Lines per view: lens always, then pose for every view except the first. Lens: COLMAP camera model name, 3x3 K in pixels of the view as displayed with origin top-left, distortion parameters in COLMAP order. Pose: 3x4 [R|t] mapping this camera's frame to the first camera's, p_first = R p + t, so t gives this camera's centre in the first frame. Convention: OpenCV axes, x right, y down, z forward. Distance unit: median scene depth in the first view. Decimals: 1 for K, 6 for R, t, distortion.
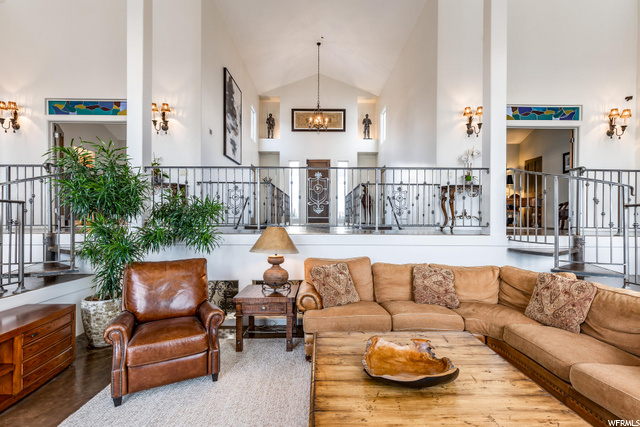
lens RADIAL K [[292.8, 0, 320.0], [0, 292.8, 213.5], [0, 0, 1]] dist [0.000915, 0.000161]
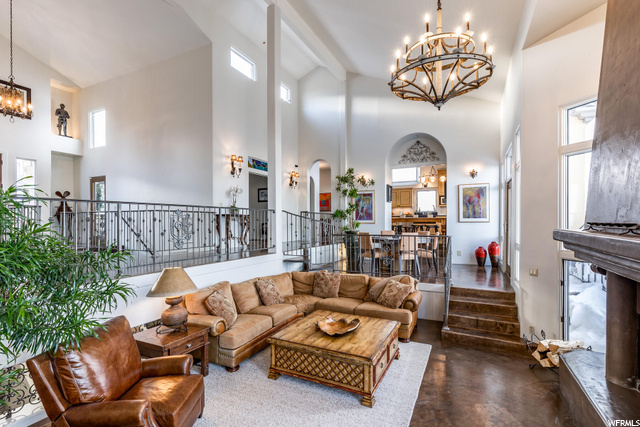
lens RADIAL K [[292.8, 0, 320.0], [0, 292.8, 213.5], [0, 0, 1]] dist [0.000915, 0.000161]
pose [[0.469930, 0.018758, 0.882504, -0.459213], [-0.005332, 0.999816, -0.018412, -0.072554], [-0.882687, 0.003947, 0.469944, 0.034376]]
